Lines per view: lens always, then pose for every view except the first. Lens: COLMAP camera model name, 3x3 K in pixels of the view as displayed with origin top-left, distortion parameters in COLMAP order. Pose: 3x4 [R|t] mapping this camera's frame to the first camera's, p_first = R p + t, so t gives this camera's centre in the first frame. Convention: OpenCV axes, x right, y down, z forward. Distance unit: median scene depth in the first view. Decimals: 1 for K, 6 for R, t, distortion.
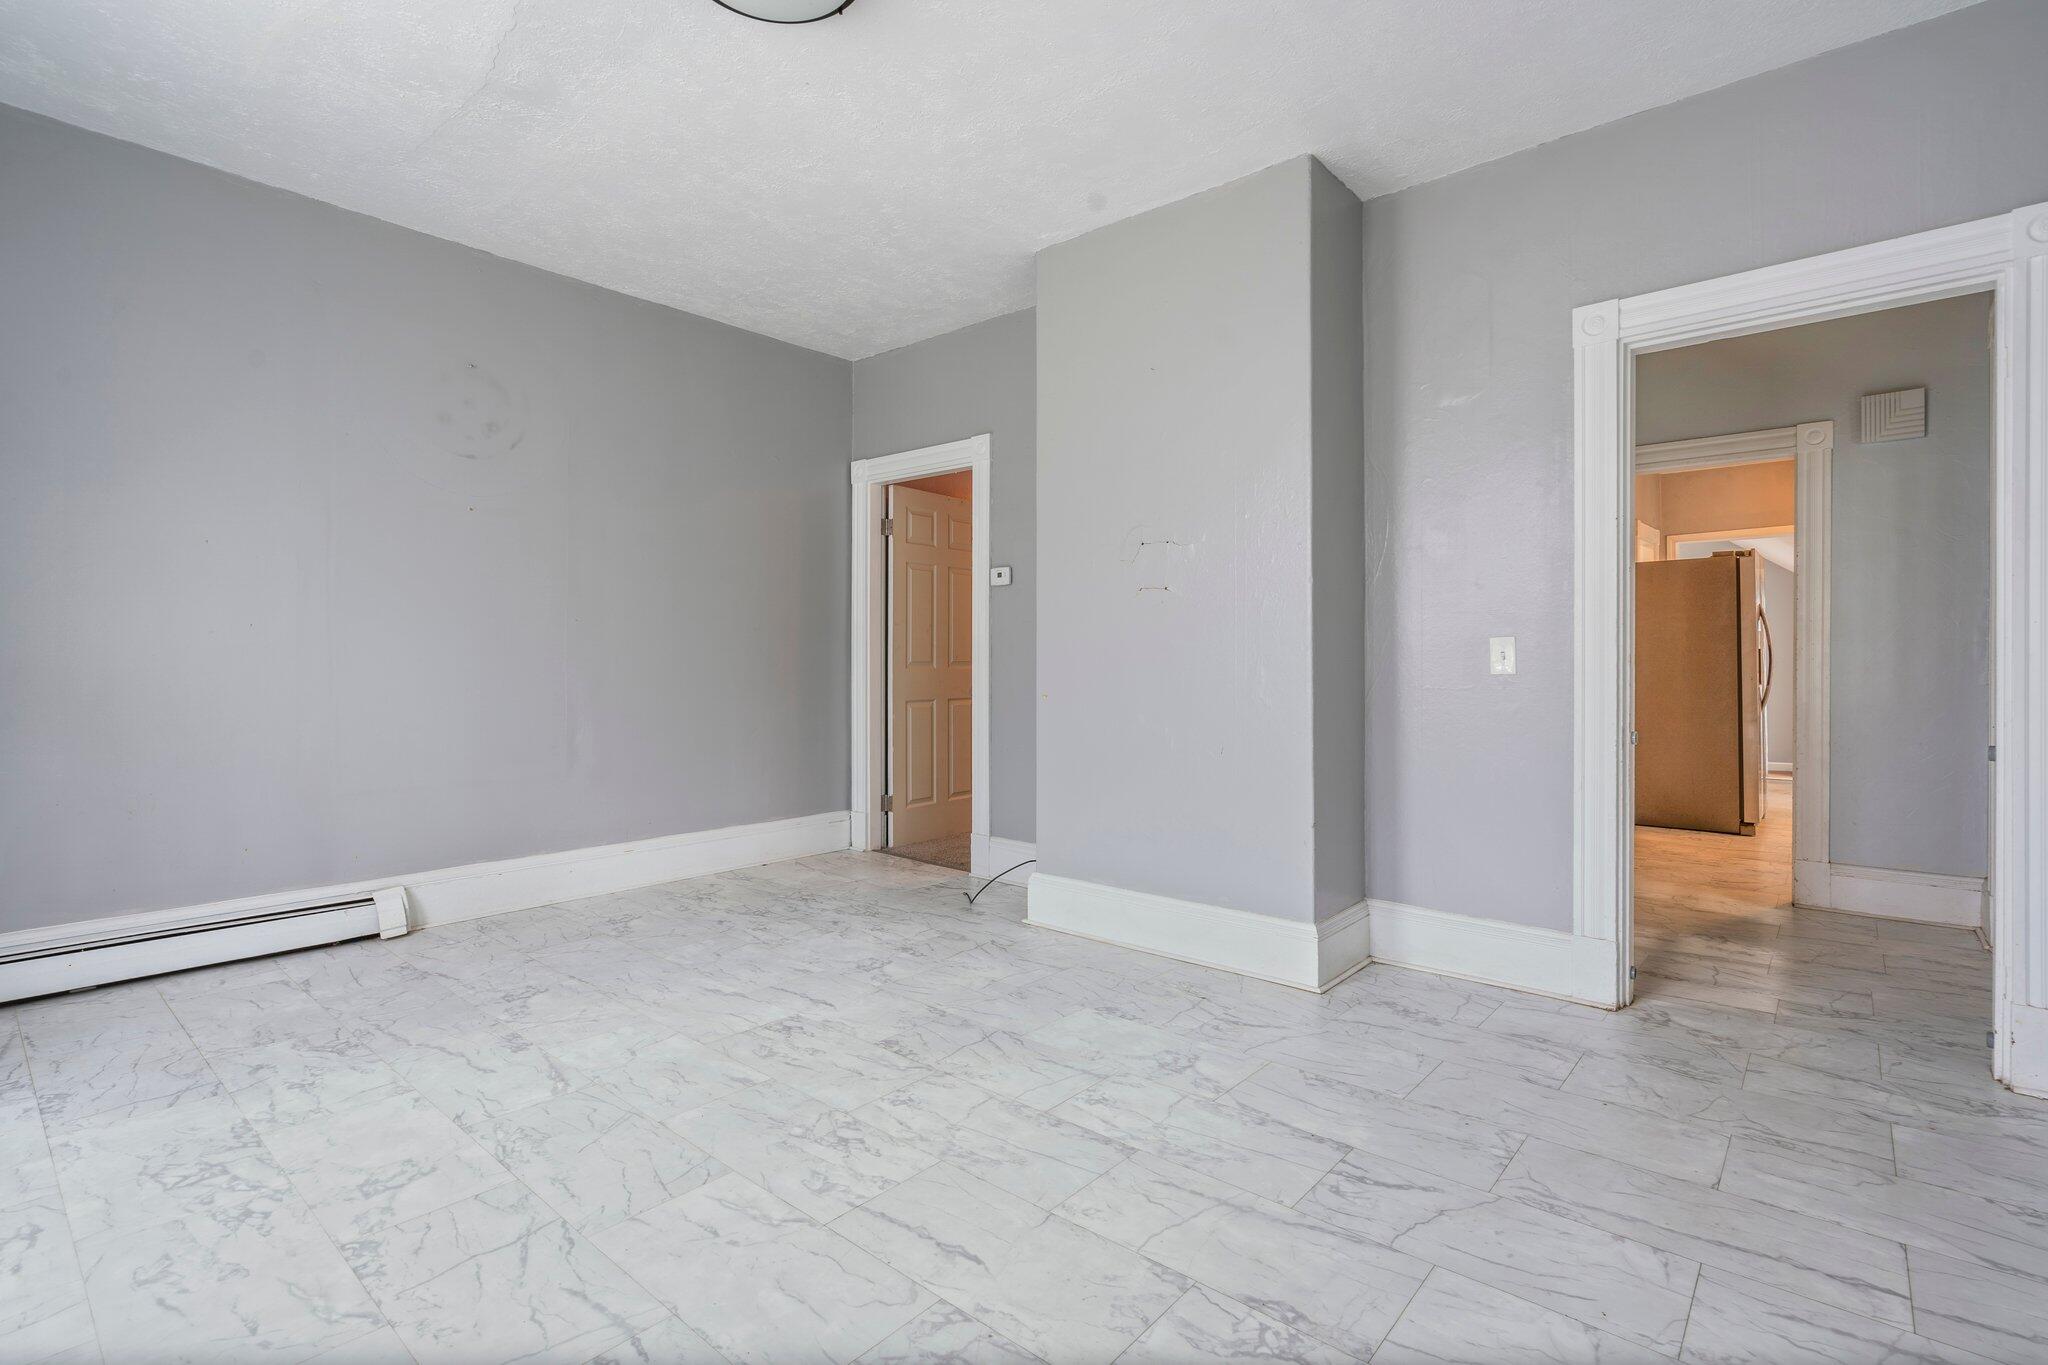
lens RADIAL K [[947.5, 0, 1035.6], [0, 947.5, 666.2], [0, 0, 1]] dist [-0.007077, 0.002452]
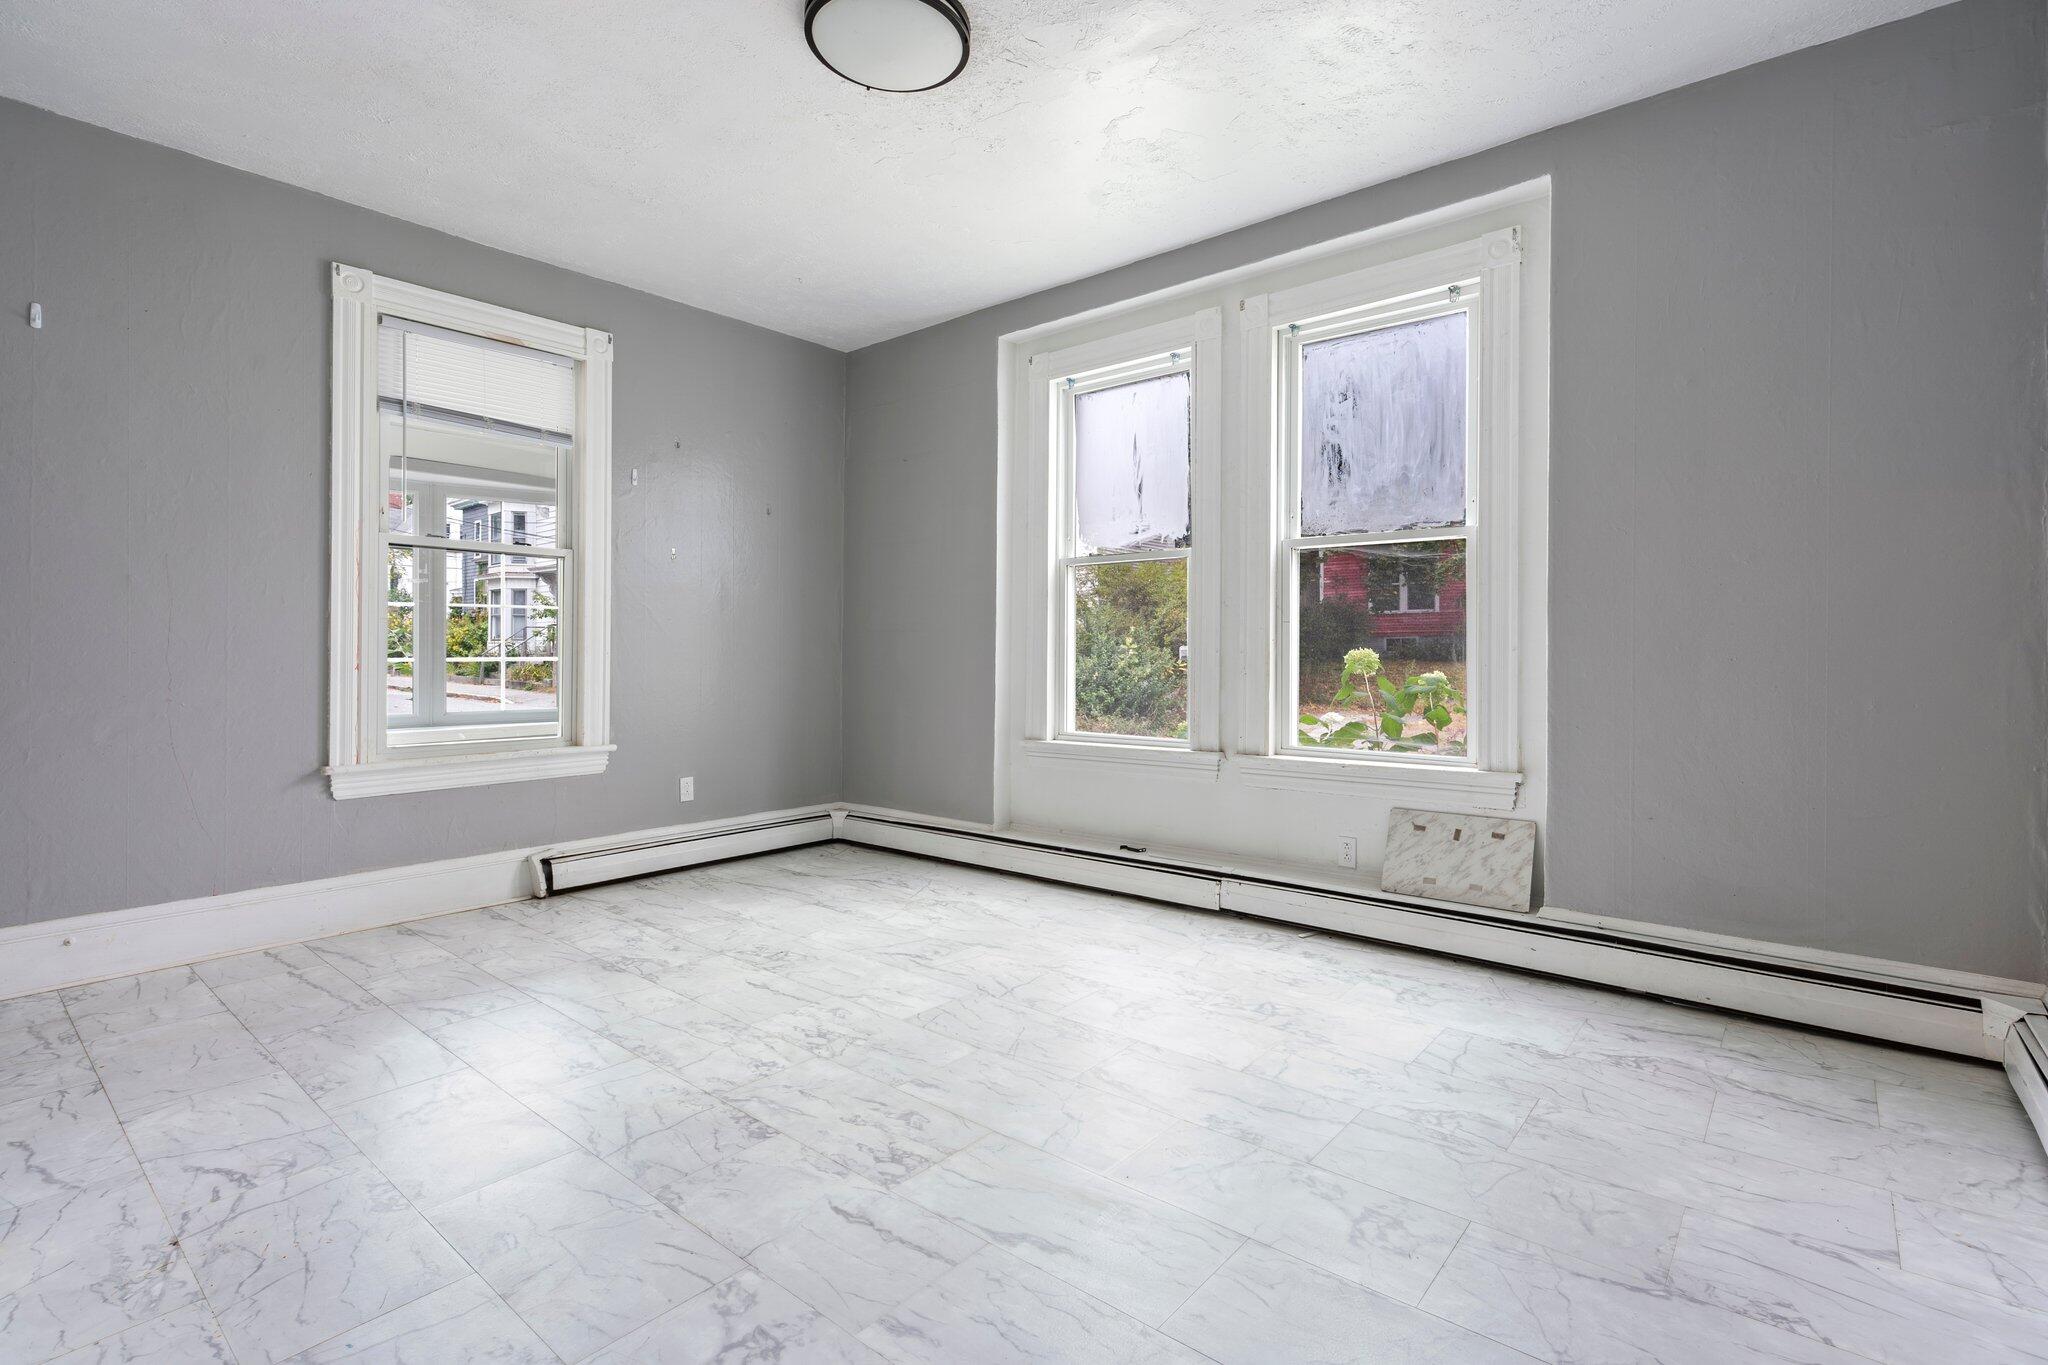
lens RADIAL K [[947.5, 0, 1049.1], [0, 947.5, 650.2], [0, 0, 1]] dist [-0.007077, 0.002452]
pose [[-0.999701, -0.002996, -0.024268, -0.385523], [-0.002785, 0.999958, -0.008716, 0.000761], [0.024293, -0.008646, -0.999668, 1.848771]]
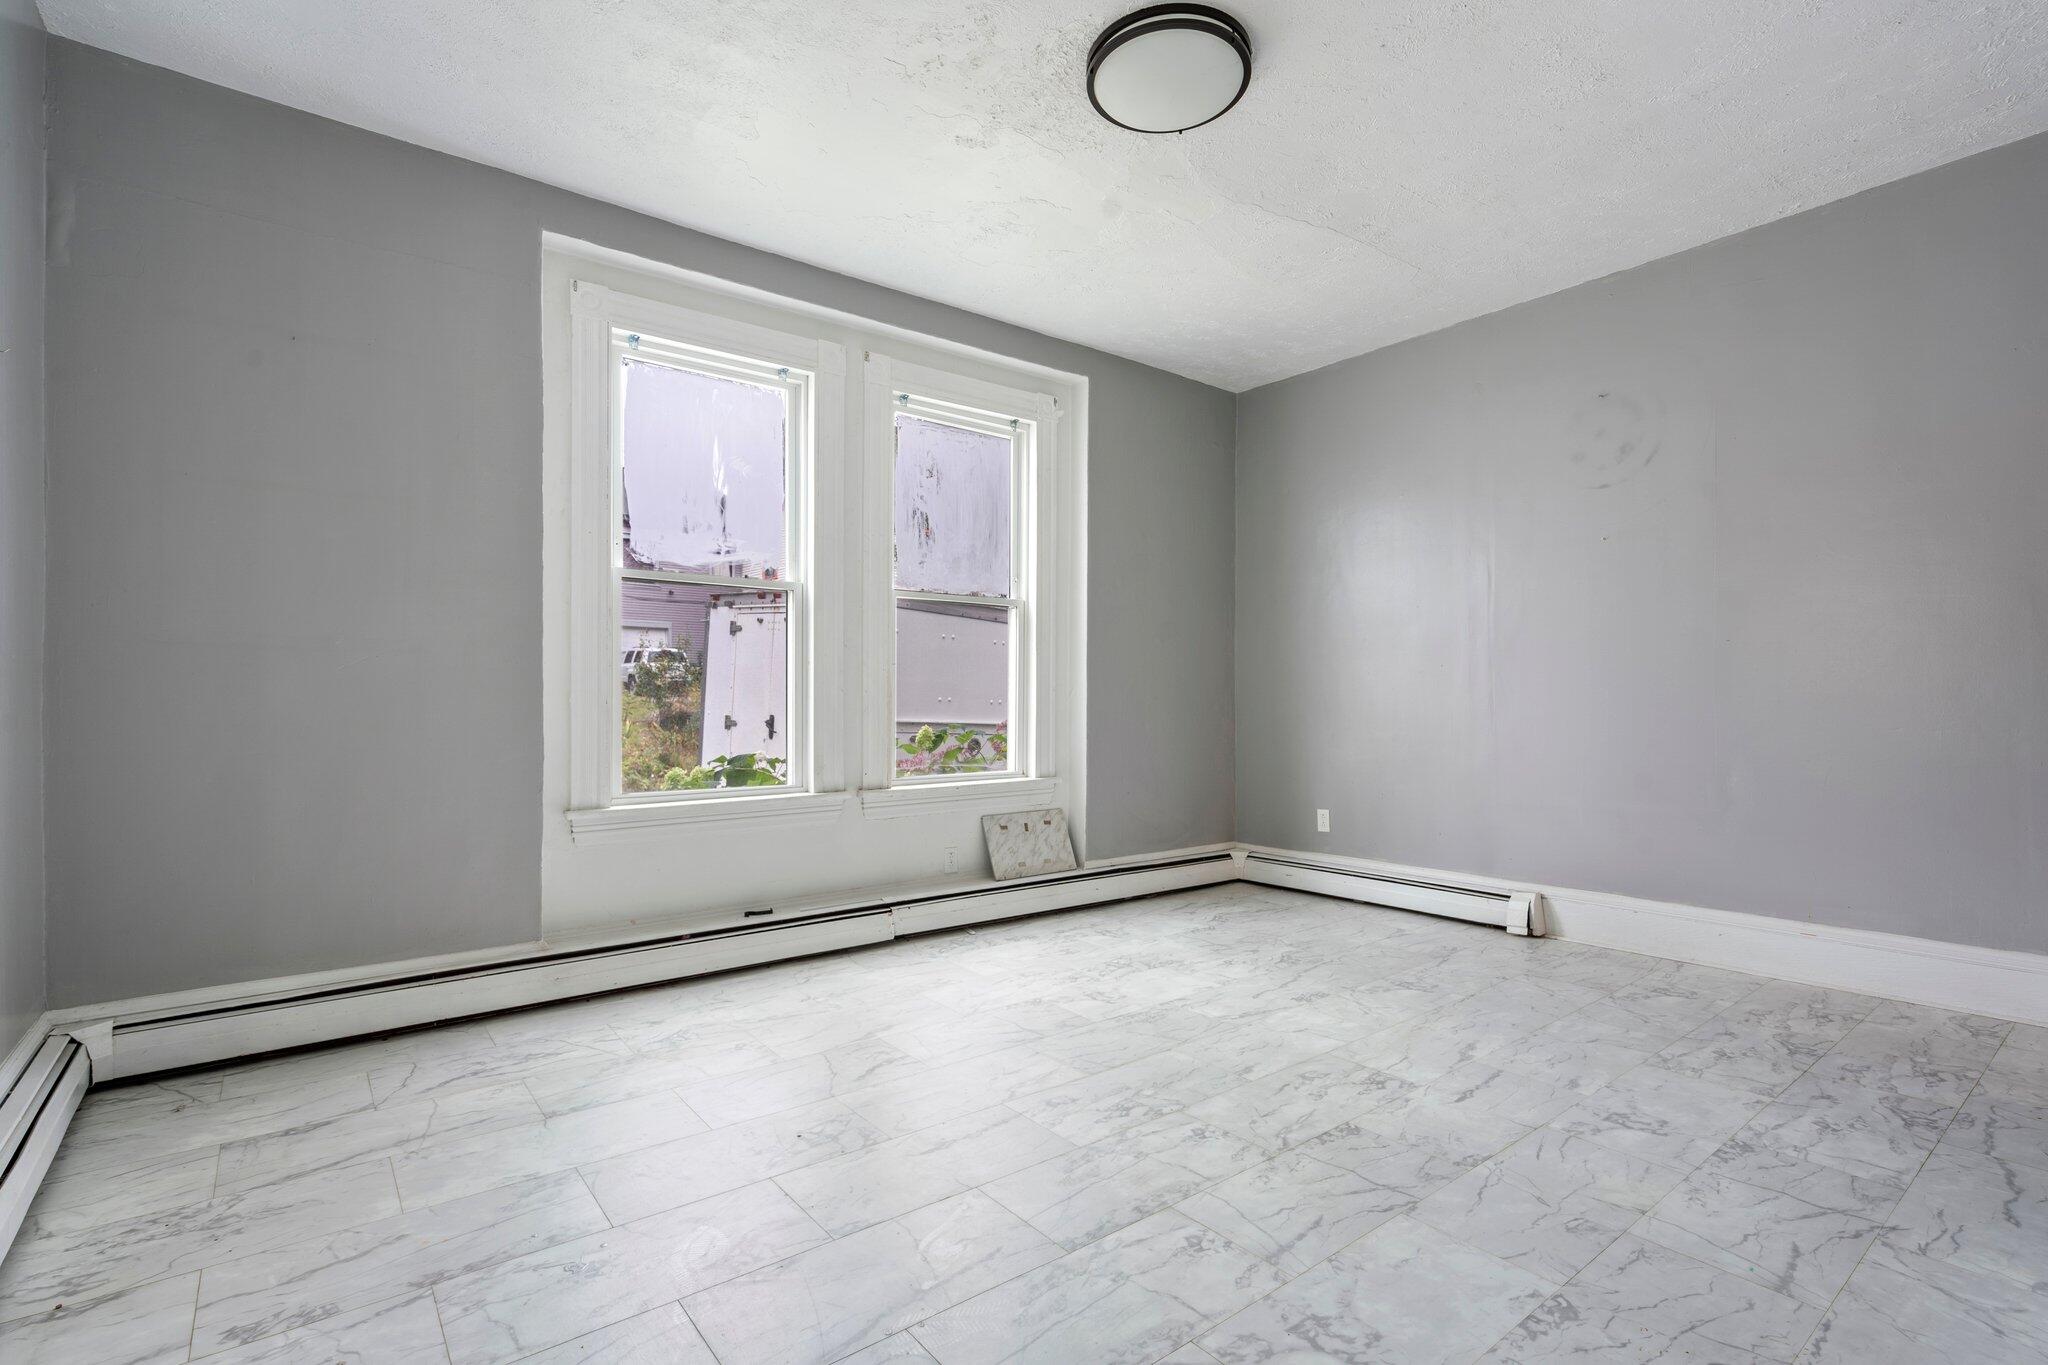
lens RADIAL K [[947.5, 0, 1029.3], [0, 947.5, 703.9], [0, 0, 1]] dist [-0.007077, 0.002452]
pose [[-0.198686, 0.002864, -0.980059, 0.767827], [0.003489, 0.999991, 0.002215, 0.007155], [0.980057, -0.002979, -0.198694, 0.909429]]
